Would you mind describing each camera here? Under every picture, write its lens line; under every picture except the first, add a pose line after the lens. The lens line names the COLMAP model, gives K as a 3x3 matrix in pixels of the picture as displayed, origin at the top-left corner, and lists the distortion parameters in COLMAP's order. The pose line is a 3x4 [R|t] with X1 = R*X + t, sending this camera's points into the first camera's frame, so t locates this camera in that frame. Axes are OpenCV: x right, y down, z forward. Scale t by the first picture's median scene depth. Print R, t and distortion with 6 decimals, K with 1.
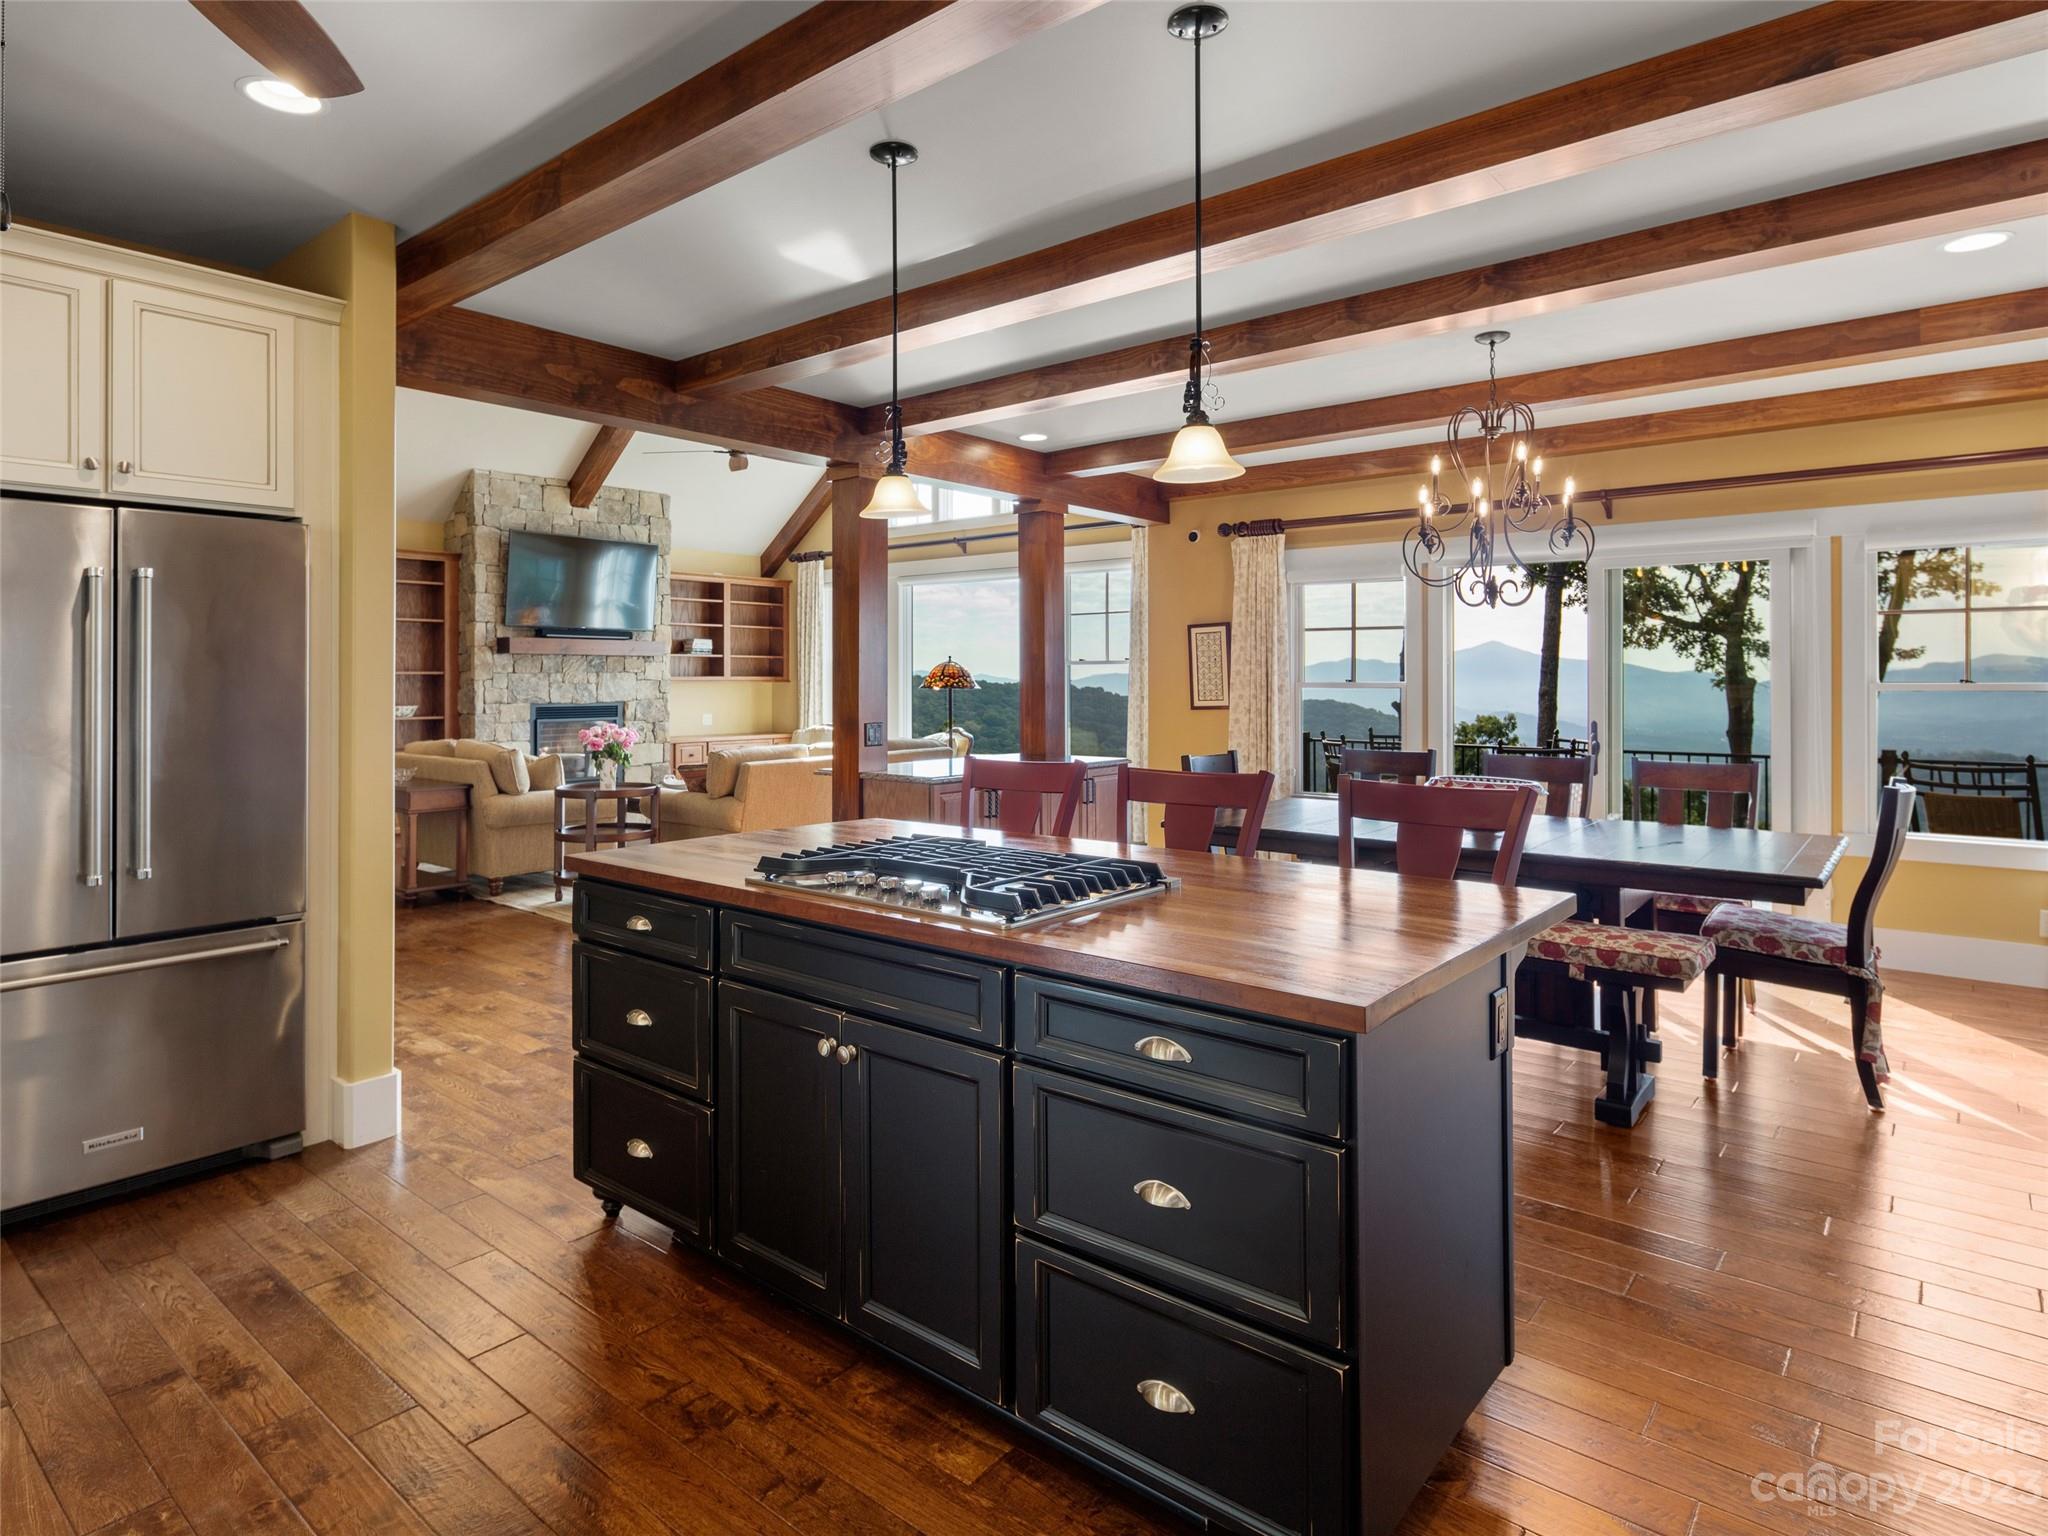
lens RADIAL K [[1120.4, 0, 1015.6], [0, 1120.4, 680.6], [0, 0, 1]] dist [0.002957, -0.002301]
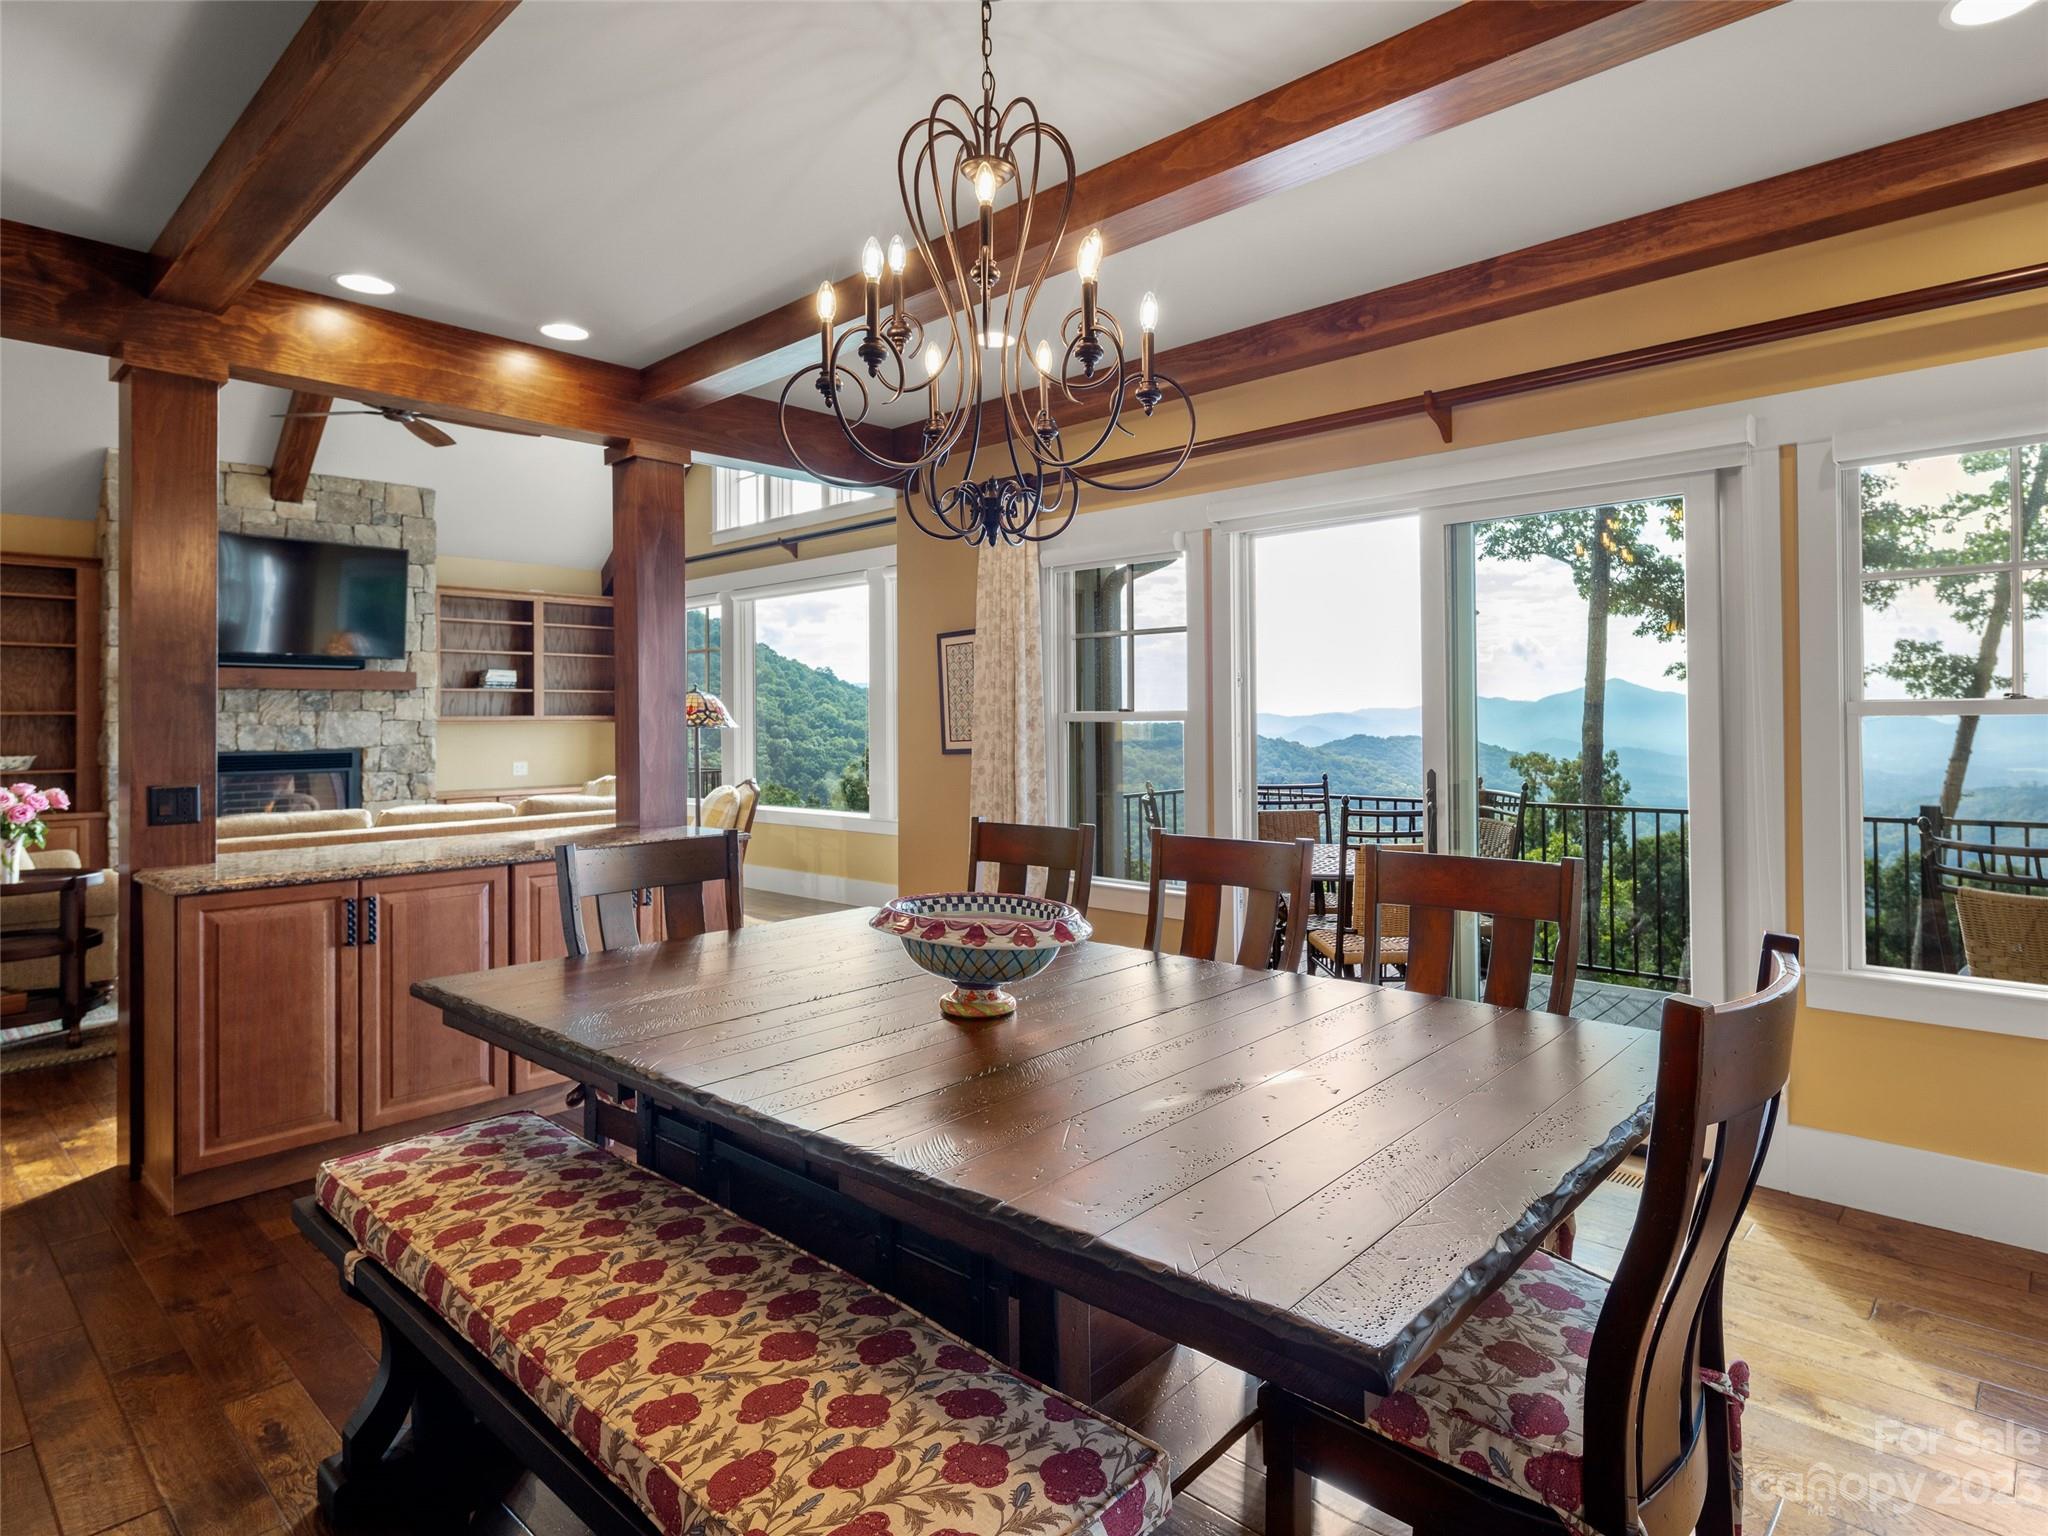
lens RADIAL K [[1101.2, 0, 1137.5], [0, 1101.2, 713.6], [0, 0, 1]] dist [0.003297, -0.000676]
pose [[0.999949, -0.008366, -0.005720, 0.219844], [0.008328, 0.999943, -0.006674, 0.004625], [0.005776, 0.006626, 0.999961, 0.239535]]
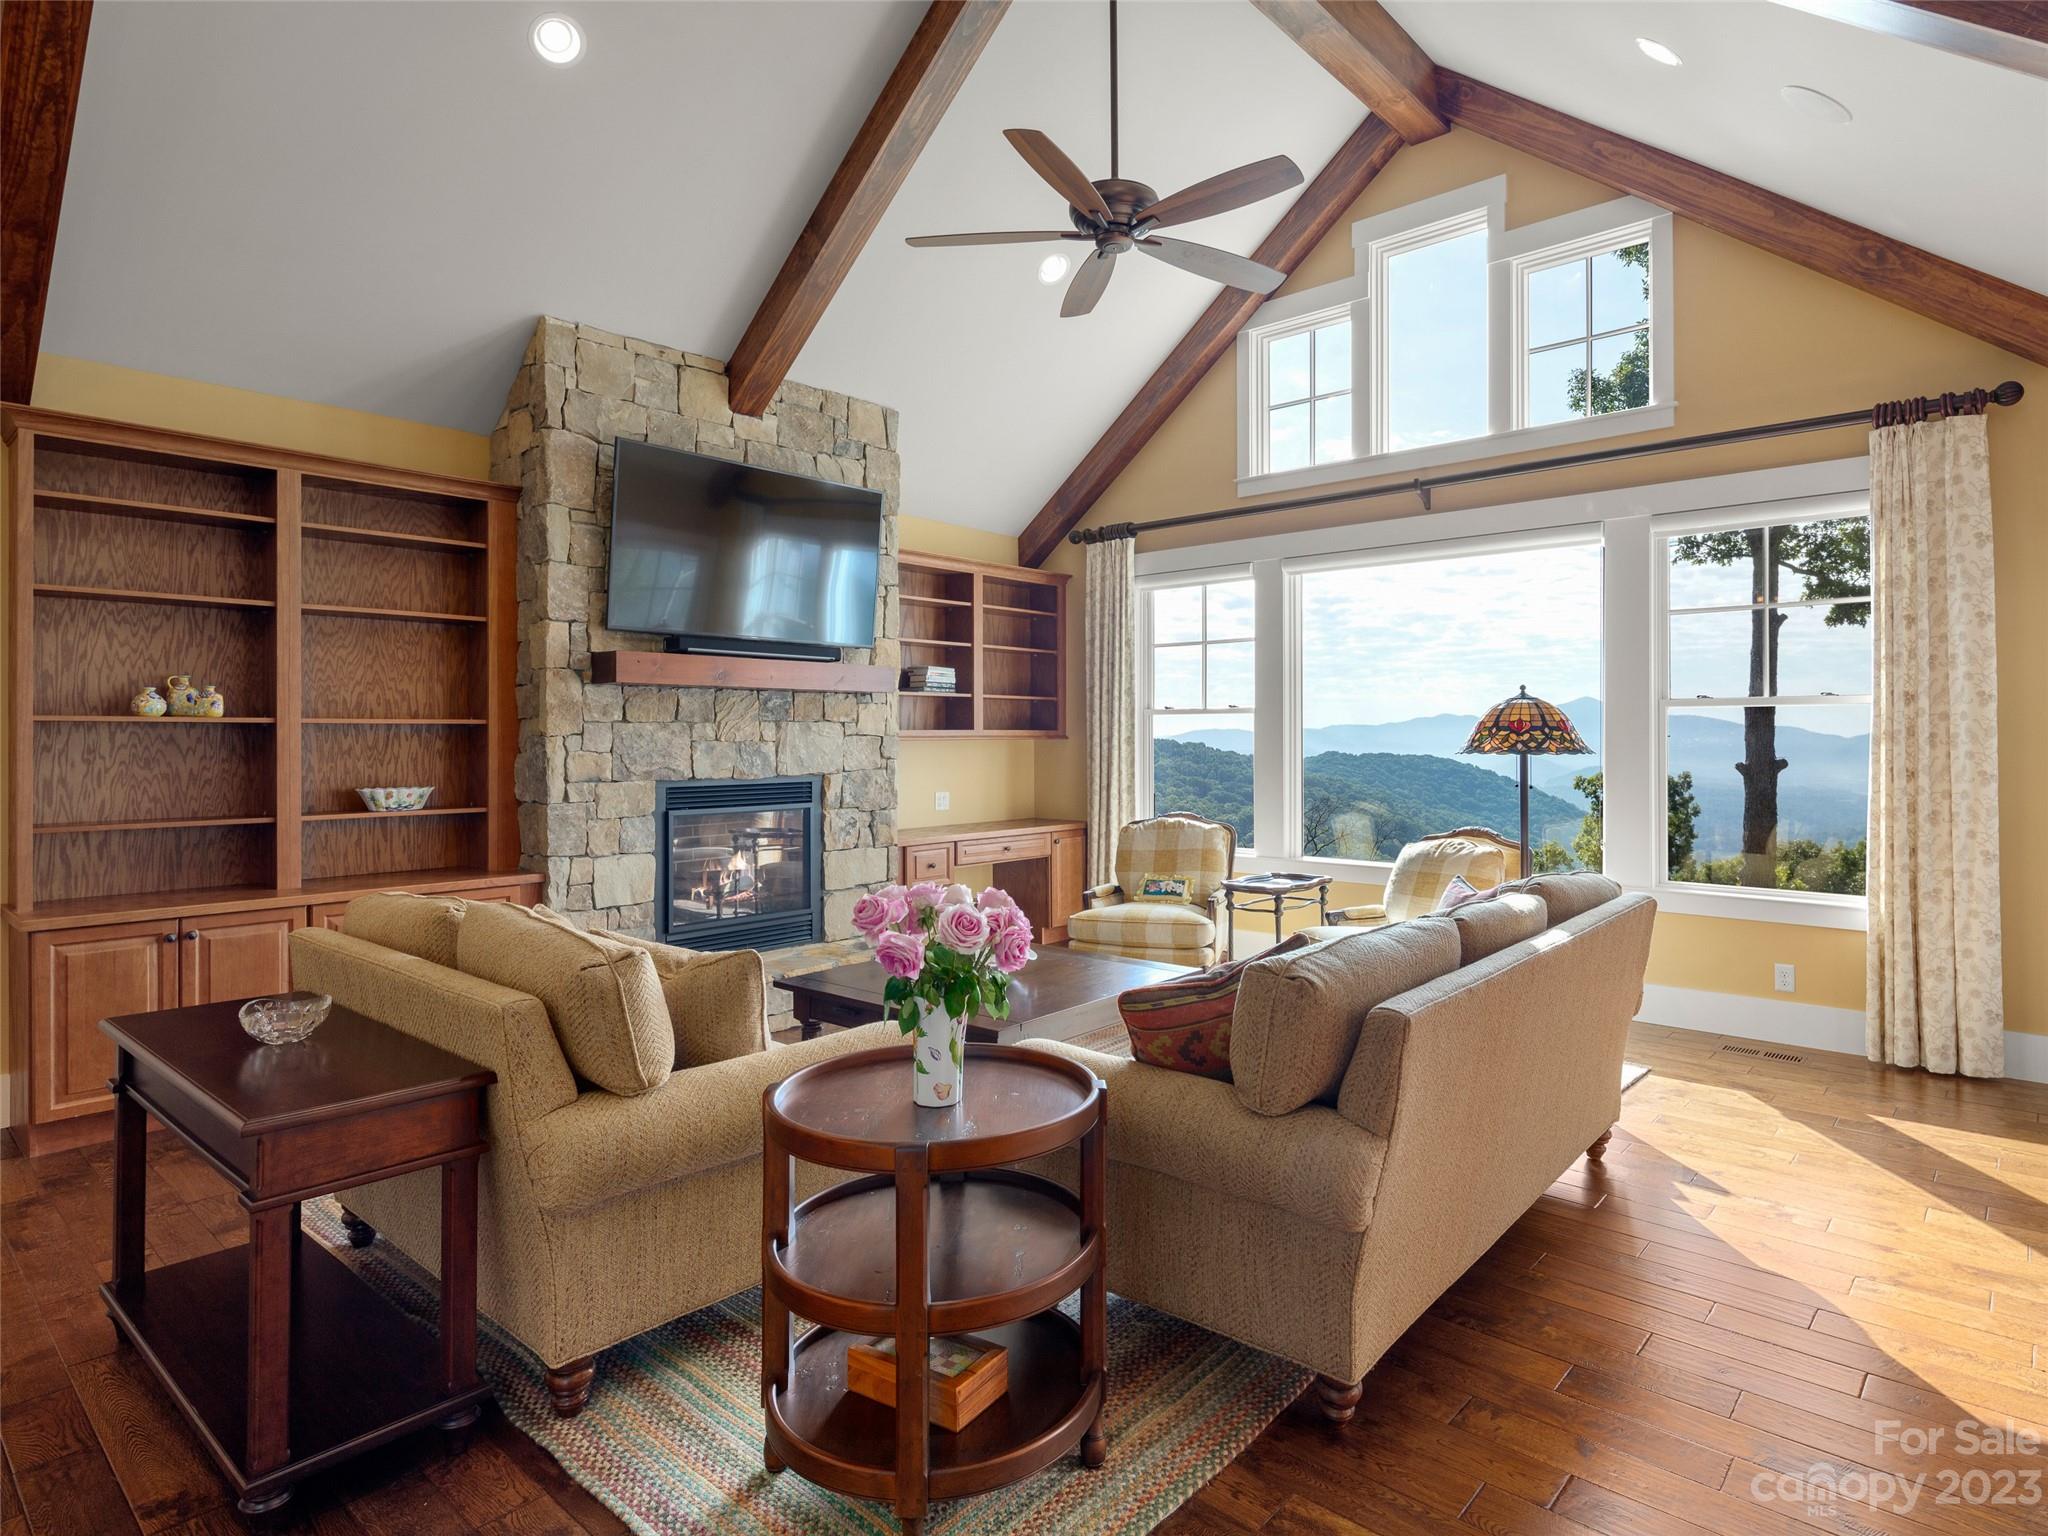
lens RADIAL K [[1107.4, 0, 1114.4], [0, 1107.4, 736.7], [0, 0, 1]] dist [0.003679, 0.000032]
pose [[0.999996, -0.000928, -0.002652, -0.219307], [0.000929, 1.000000, 0.000115, 0.000159], [0.002652, -0.000117, 0.999996, 0.487524]]
